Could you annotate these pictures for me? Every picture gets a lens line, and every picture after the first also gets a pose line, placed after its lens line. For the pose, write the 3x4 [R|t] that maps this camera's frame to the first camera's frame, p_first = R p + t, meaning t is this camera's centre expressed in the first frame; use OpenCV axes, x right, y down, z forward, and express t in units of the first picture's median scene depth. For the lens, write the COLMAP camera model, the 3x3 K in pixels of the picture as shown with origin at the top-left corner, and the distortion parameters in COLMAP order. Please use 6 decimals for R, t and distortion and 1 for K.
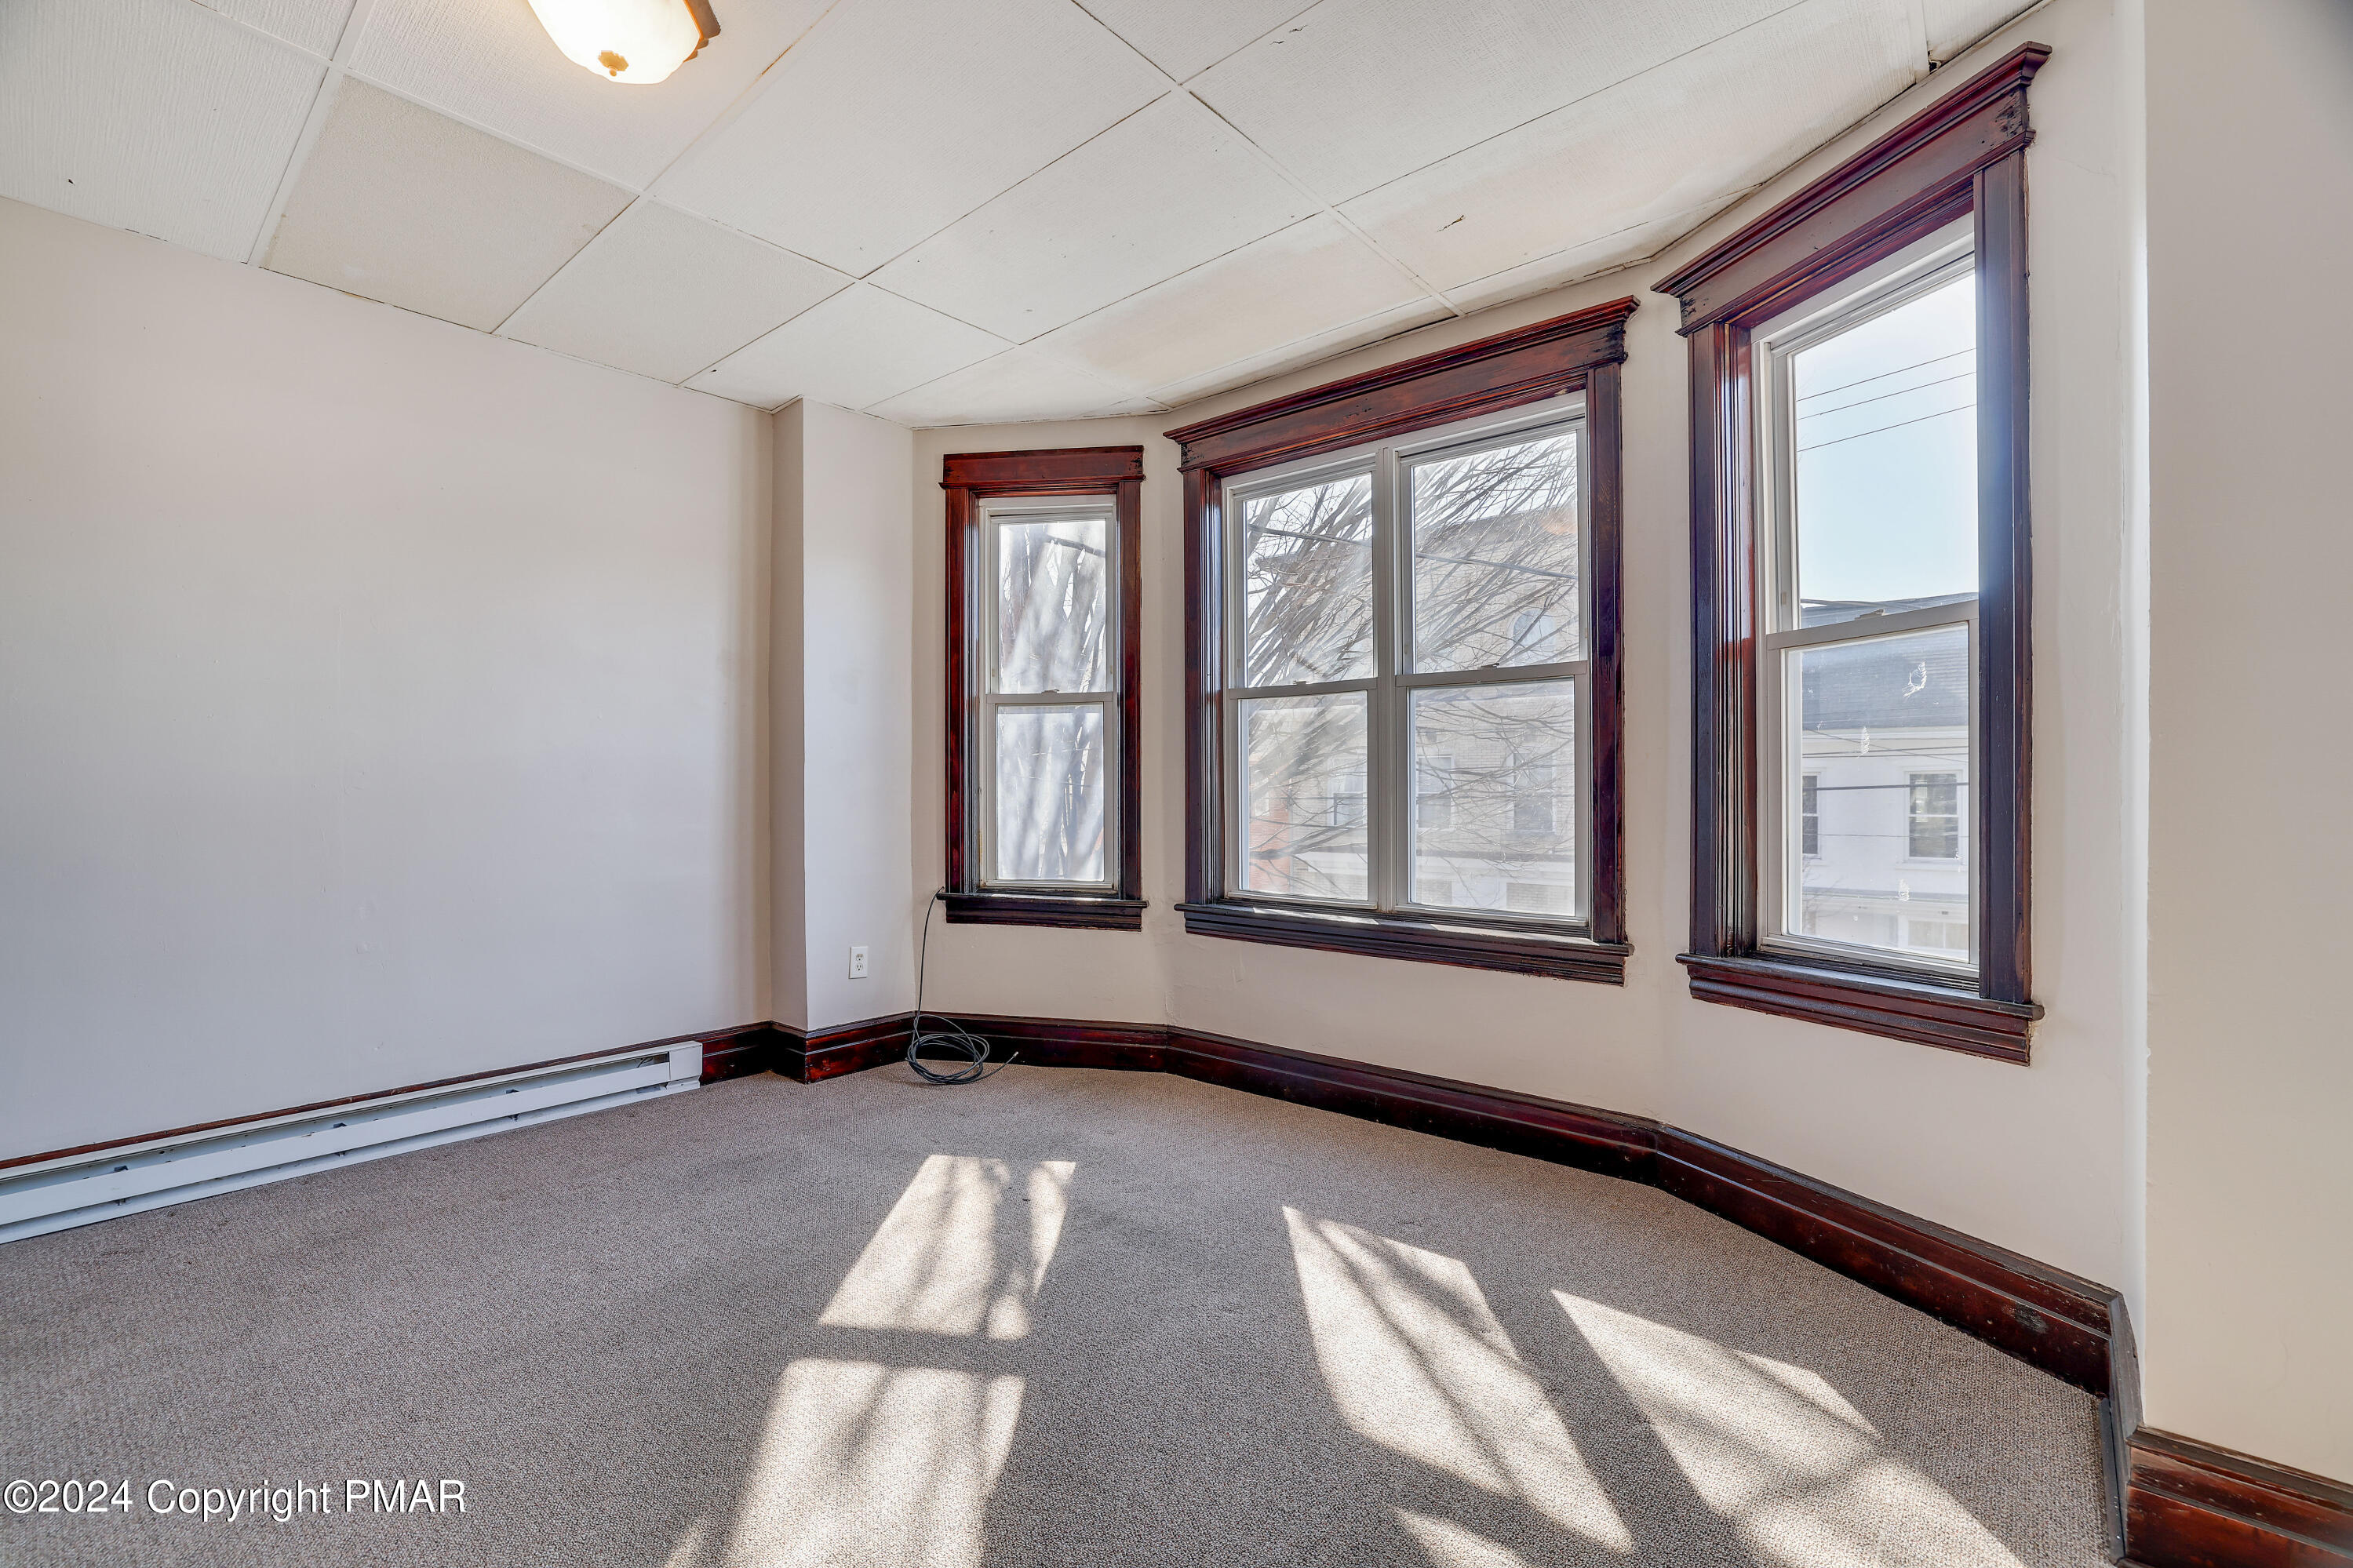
lens RADIAL K [[1071.2, 0, 1187.8], [0, 1071.2, 791.5], [0, 0, 1]] dist [-0.031296, 0.005257]
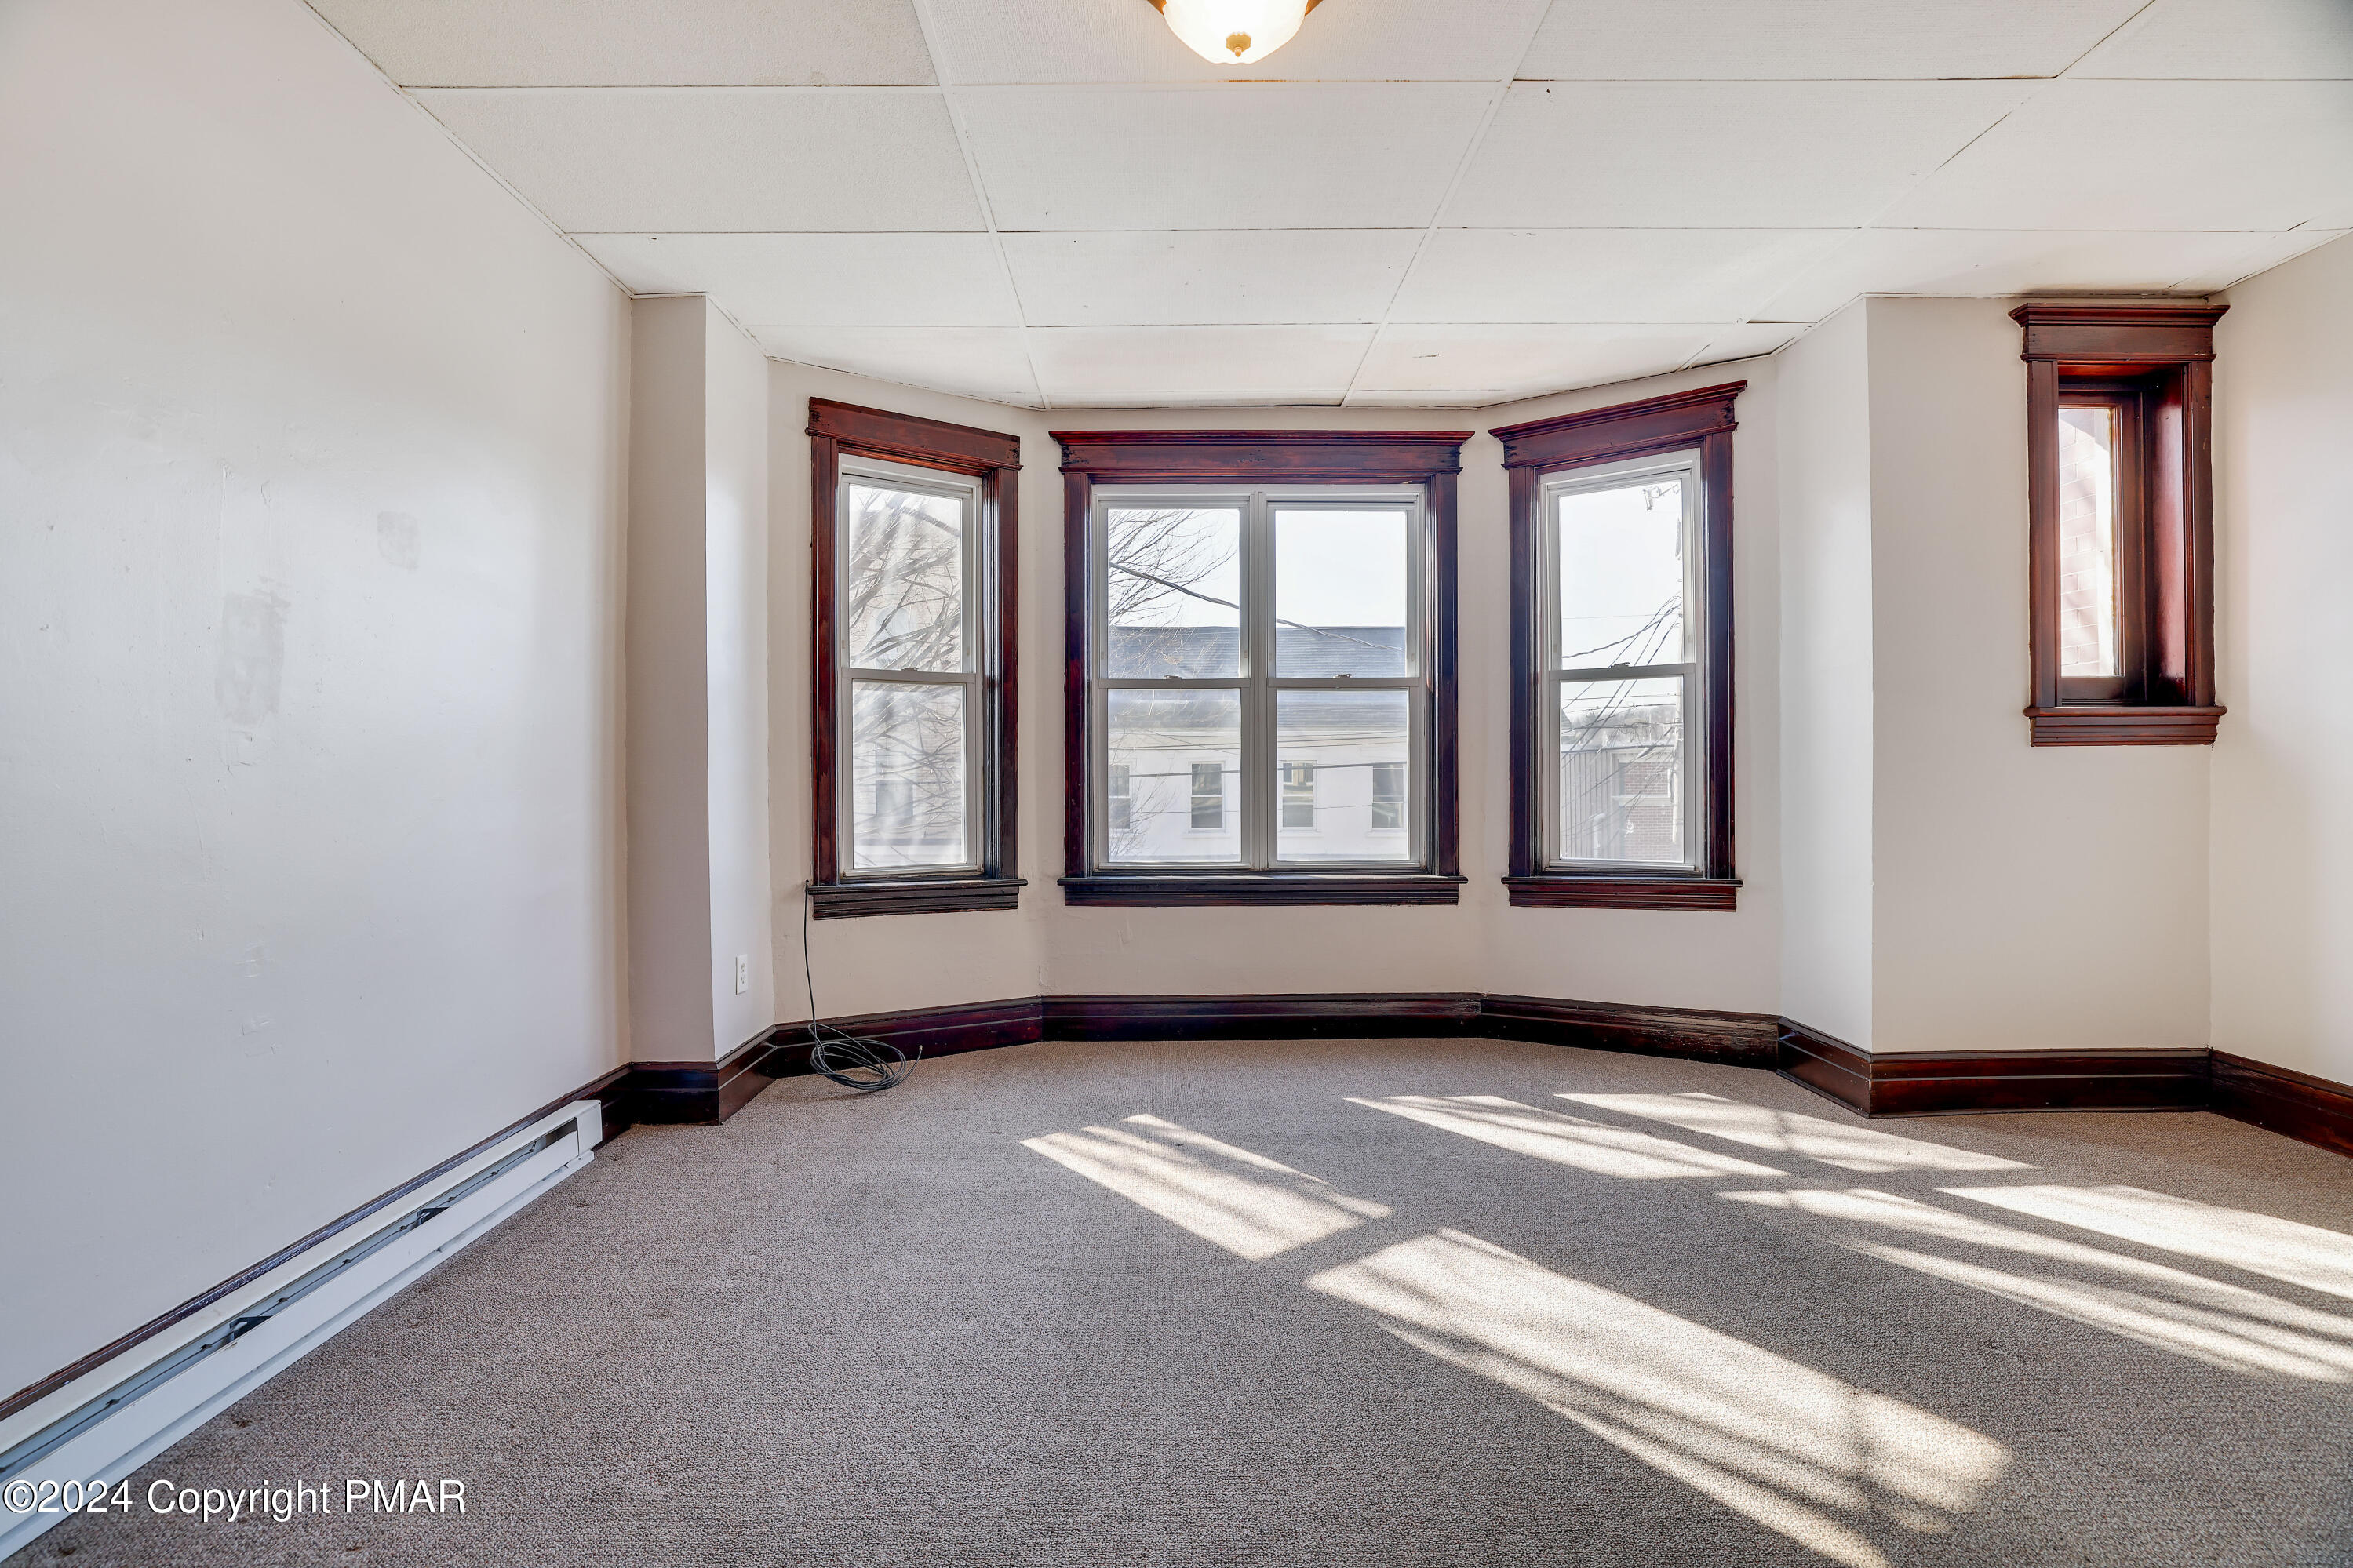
lens RADIAL K [[1071.2, 0, 1169.1], [0, 1071.2, 774.4], [0, 0, 1]] dist [-0.031296, 0.005257]
pose [[0.733315, -0.000606, 0.679889, -0.665252], [0.007196, 0.999951, -0.006869, 0.010430], [-0.679851, 0.009930, 0.733283, 0.154379]]
